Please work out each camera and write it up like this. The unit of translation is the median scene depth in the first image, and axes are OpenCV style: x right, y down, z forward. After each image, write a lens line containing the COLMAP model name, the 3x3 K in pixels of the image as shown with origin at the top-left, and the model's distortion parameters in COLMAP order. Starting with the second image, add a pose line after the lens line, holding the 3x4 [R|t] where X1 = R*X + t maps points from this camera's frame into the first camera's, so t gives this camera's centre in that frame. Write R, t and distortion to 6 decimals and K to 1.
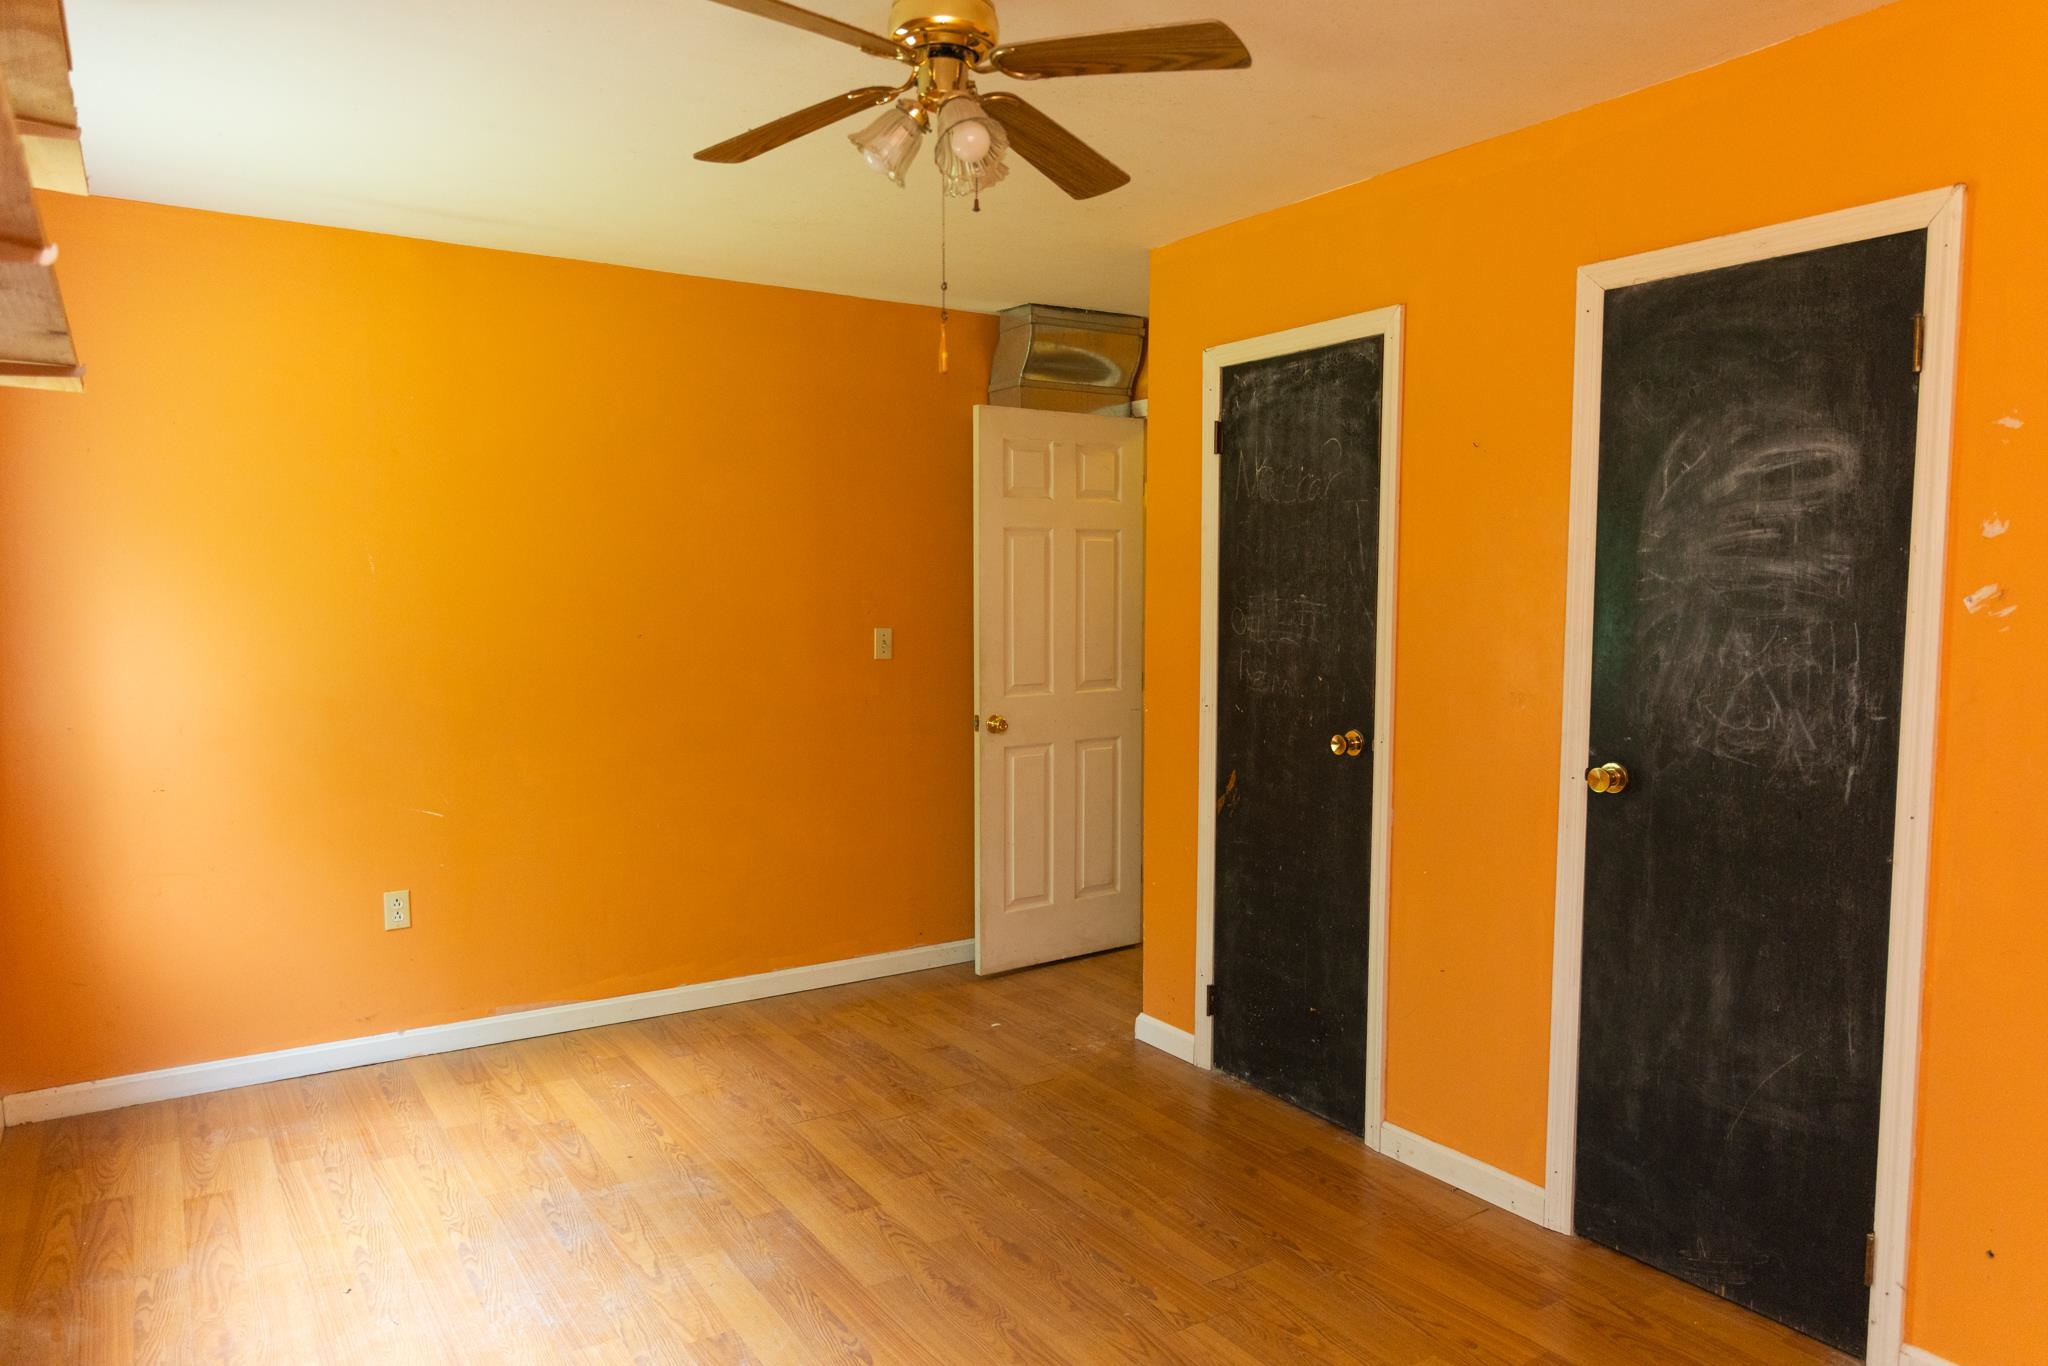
lens RADIAL K [[1383.1, 0, 1023.4], [0, 1383.1, 688.5], [0, 0, 1]] dist [0.000752, -0.001268]
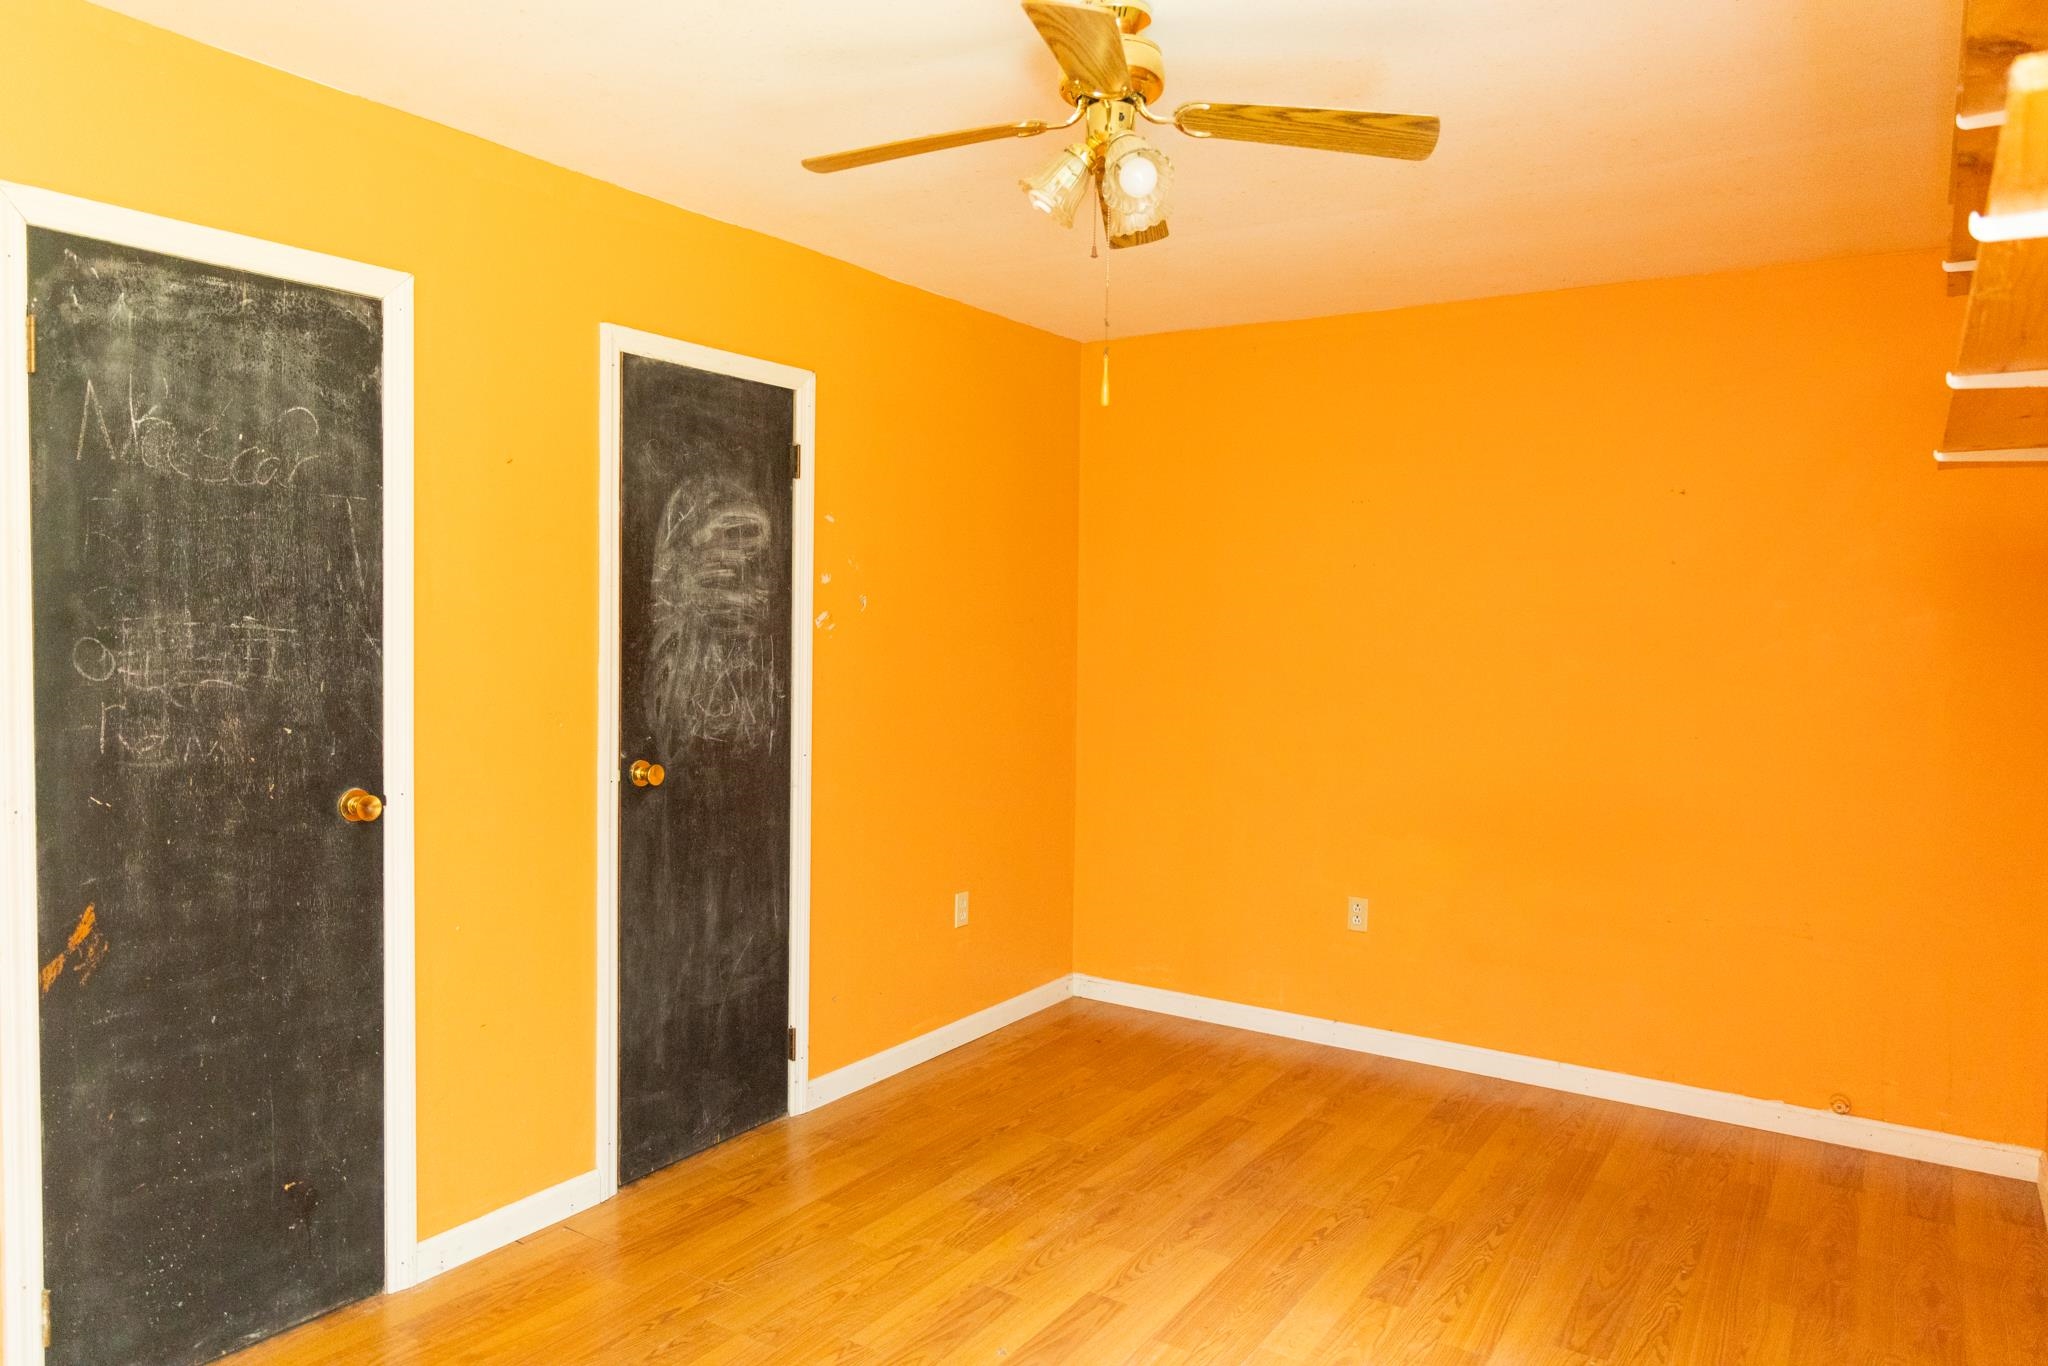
lens RADIAL K [[1383.1, 0, 1023.2], [0, 1383.1, 678.0], [0, 0, 1]] dist [0.000752, -0.001268]
pose [[-0.418905, -0.048879, 0.906714, -0.787591], [0.051574, 0.995657, 0.077501, -0.092450], [-0.906564, 0.079228, -0.414565, 1.221609]]
